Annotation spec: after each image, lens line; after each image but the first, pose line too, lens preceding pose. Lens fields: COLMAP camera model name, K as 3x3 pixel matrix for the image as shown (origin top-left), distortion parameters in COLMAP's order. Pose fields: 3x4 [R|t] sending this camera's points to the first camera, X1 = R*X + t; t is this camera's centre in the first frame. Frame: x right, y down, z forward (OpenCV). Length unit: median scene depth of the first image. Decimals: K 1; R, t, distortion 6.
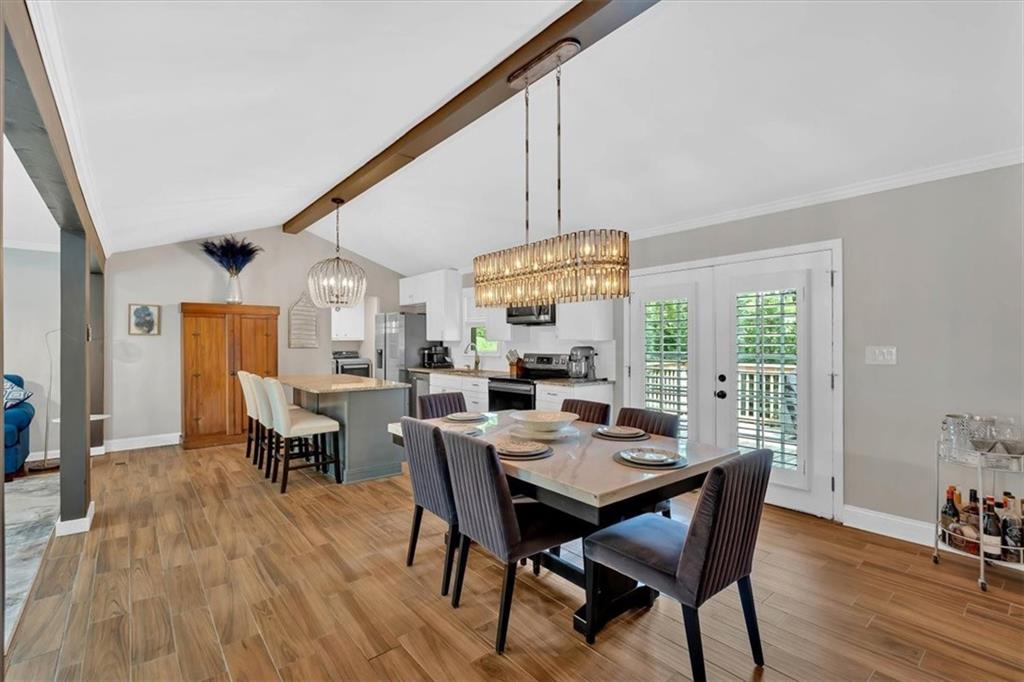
lens RADIAL K [[465.8, 0, 504.9], [0, 465.8, 344.1], [0, 0, 1]] dist [-0.010123, 0.000231]
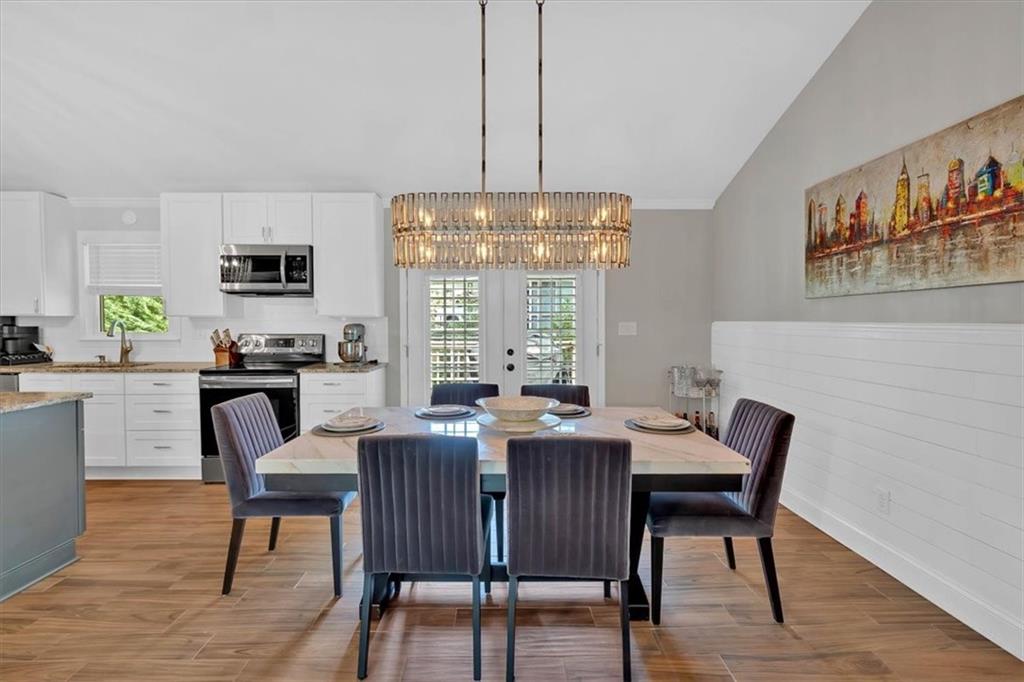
lens RADIAL K [[465.8, 0, 508.0], [0, 465.8, 334.3], [0, 0, 1]] dist [-0.010123, 0.000231]
pose [[0.618187, -0.017894, 0.785828, -0.313924], [0.001960, 0.999773, 0.021223, 0.006818], [-0.786029, -0.011580, 0.618081, 0.268451]]
